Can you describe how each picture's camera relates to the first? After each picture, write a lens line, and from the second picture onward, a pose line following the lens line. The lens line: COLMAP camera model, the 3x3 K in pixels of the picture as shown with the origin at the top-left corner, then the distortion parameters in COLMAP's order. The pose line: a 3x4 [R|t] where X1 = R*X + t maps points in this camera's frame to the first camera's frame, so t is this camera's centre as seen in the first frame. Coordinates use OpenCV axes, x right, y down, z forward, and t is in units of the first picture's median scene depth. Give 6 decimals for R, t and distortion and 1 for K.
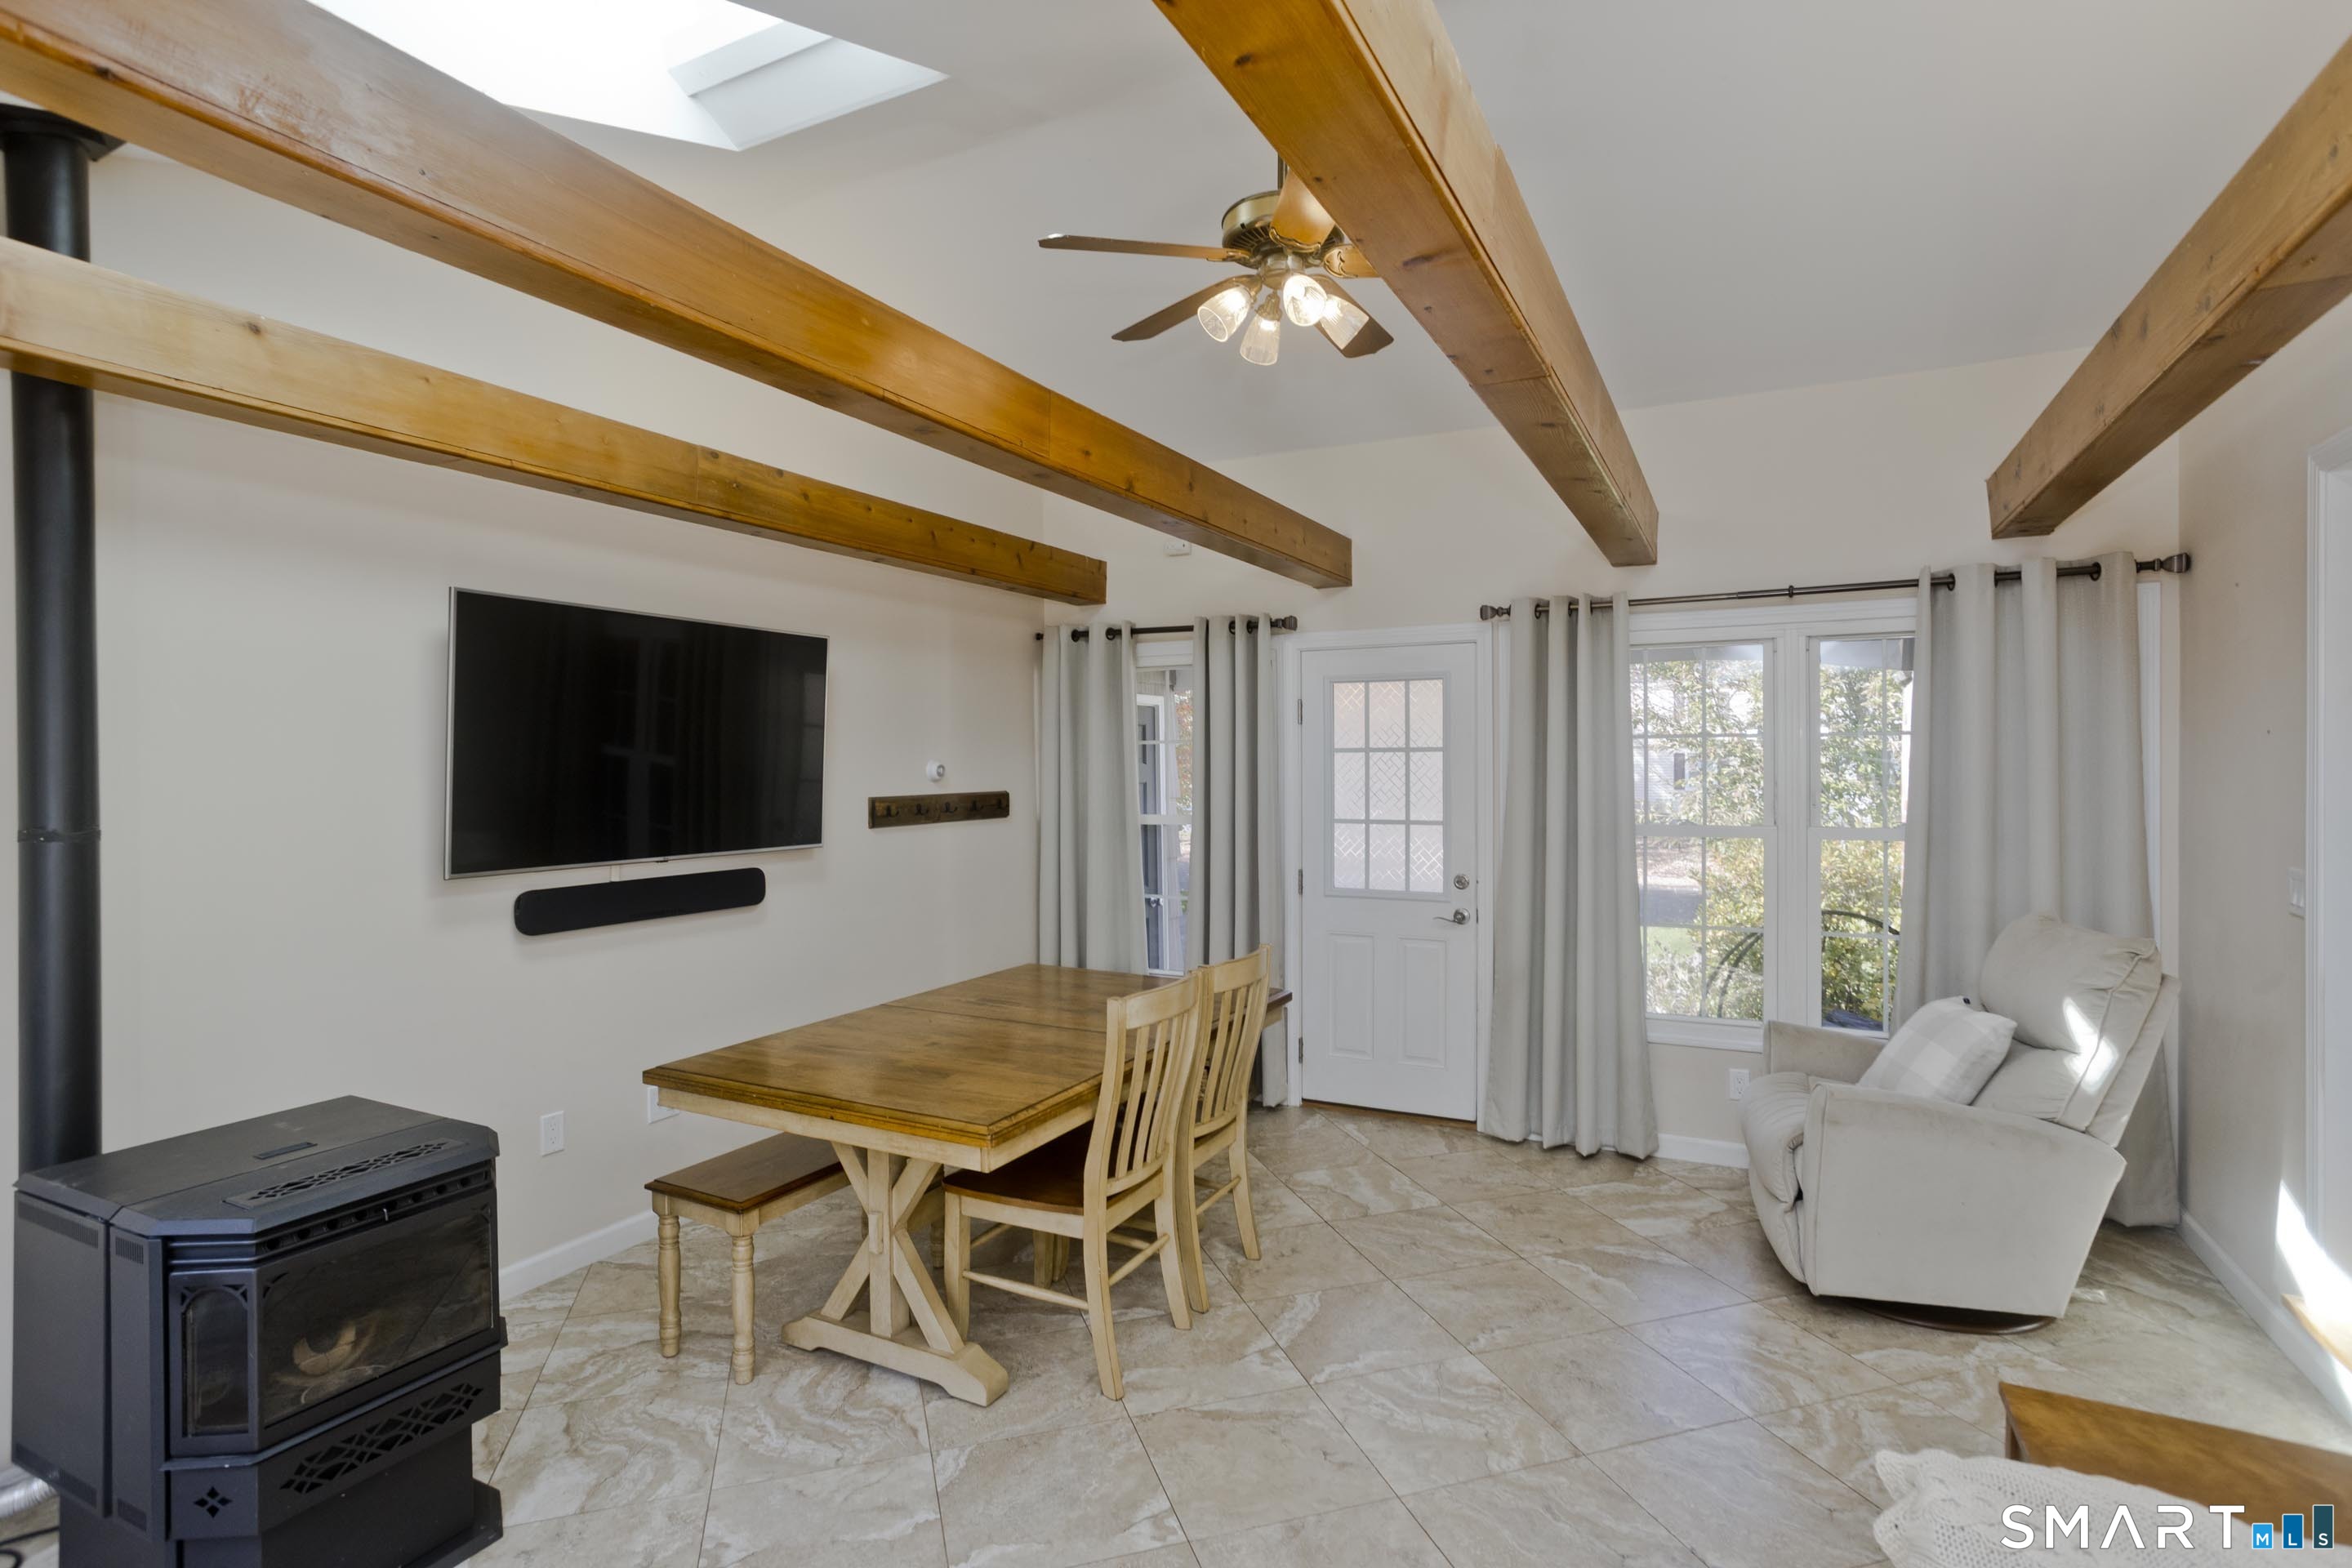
lens RADIAL K [[1146.5, 0, 1220.0], [0, 1146.5, 776.2], [0, 0, 1]] dist [-0.027305, 0.012468]
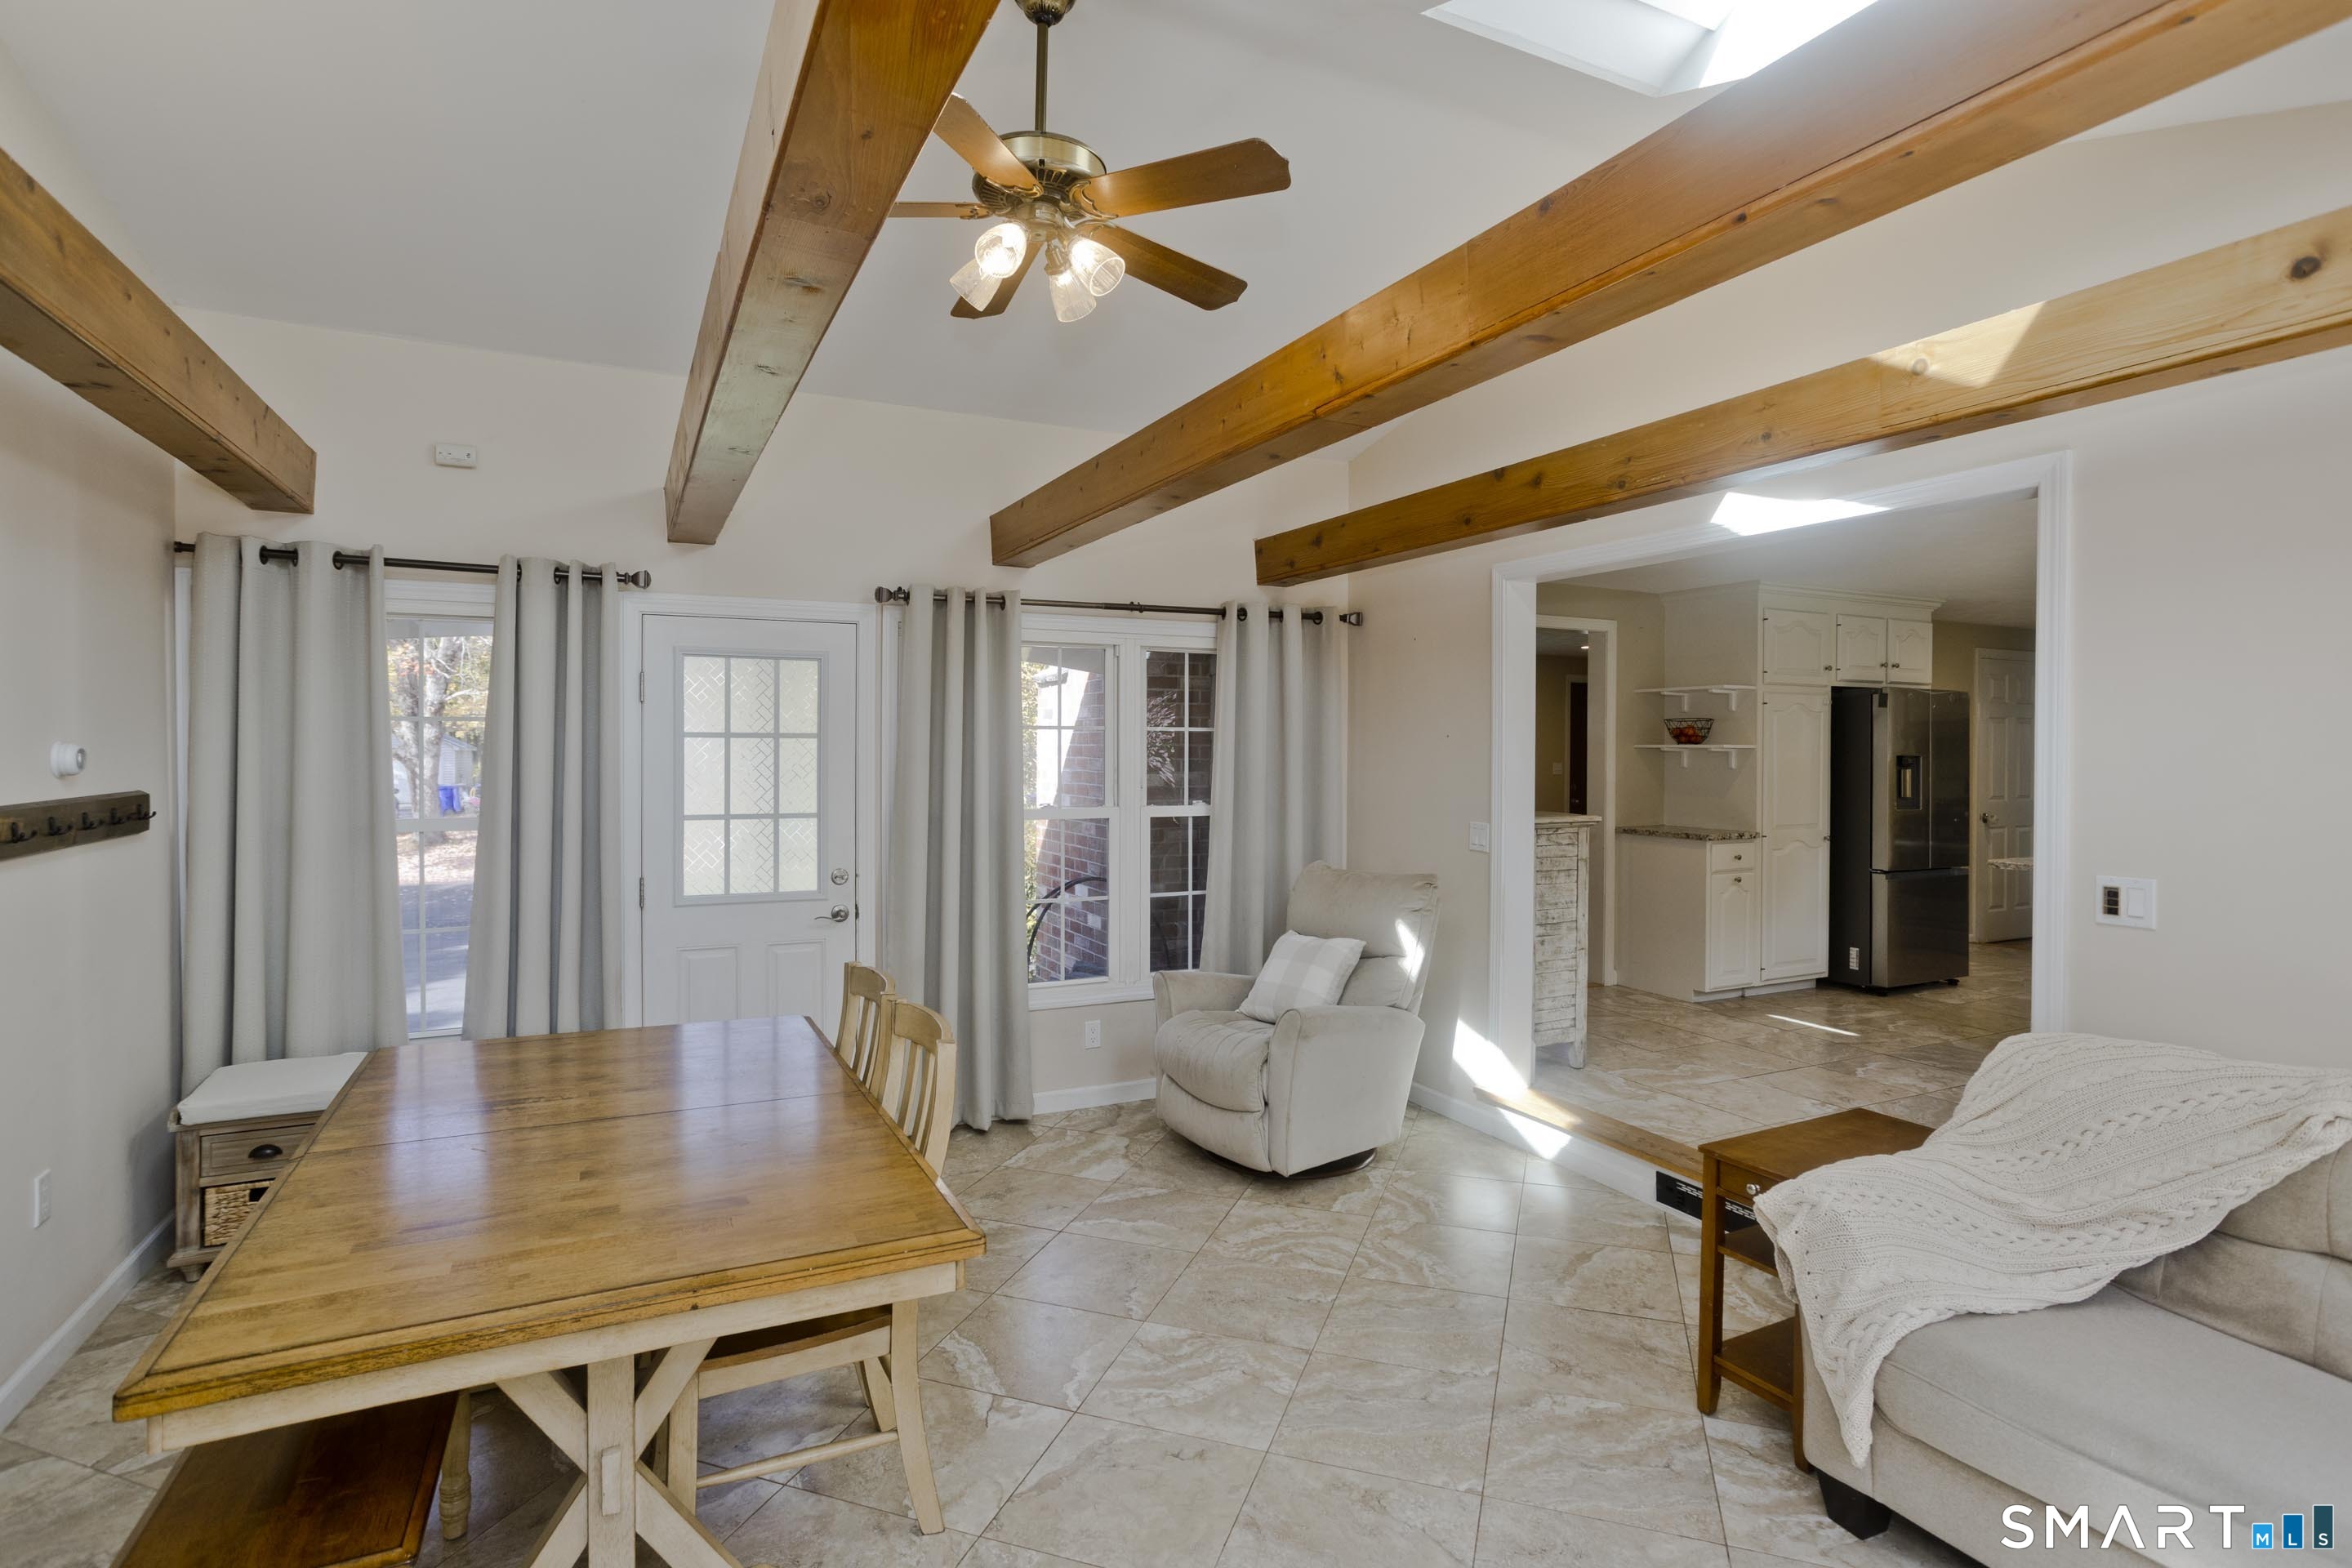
lens RADIAL K [[1146.5, 0, 1171.9], [0, 1146.5, 758.2], [0, 0, 1]] dist [-0.027305, 0.012468]
pose [[0.613991, -0.001547, 0.789311, -0.398528], [0.000613, 0.999999, 0.001483, -0.007549], [-0.789312, -0.000427, 0.613992, 0.228477]]
